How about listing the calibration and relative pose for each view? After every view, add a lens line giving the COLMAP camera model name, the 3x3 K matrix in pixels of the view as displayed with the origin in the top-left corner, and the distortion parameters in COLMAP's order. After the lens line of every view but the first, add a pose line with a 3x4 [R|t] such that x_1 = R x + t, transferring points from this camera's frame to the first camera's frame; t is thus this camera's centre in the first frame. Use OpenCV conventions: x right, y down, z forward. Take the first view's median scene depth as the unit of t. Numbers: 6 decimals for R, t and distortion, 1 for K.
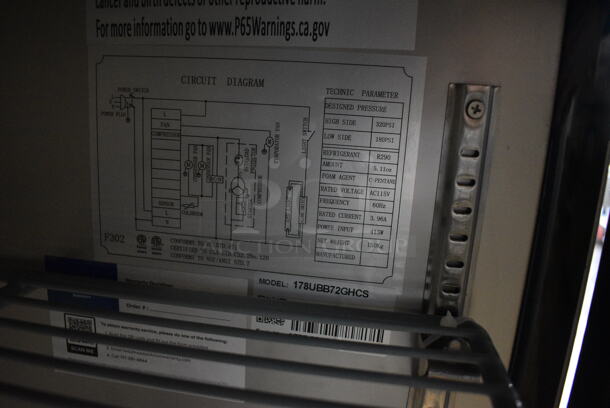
lens RADIAL K [[407.3, 0, 305.0], [0, 407.3, 204.0], [0, 0, 1]] dist [-0.003555, -0.000419]
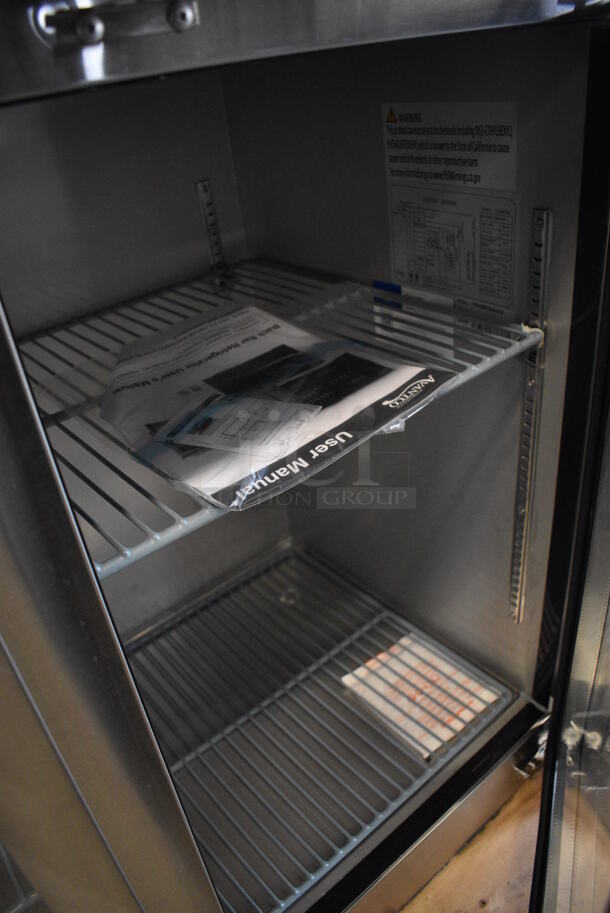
lens RADIAL K [[704.6, 0, 305.0], [0, 704.6, 456.5], [0, 0, 1]] dist [-0.093423, 0.000123]
pose [[0.721532, 0.235956, -0.650935, 1.808617], [0.030688, 0.928317, 0.370520, -0.404387], [0.691700, -0.287318, 0.662570, -2.068181]]
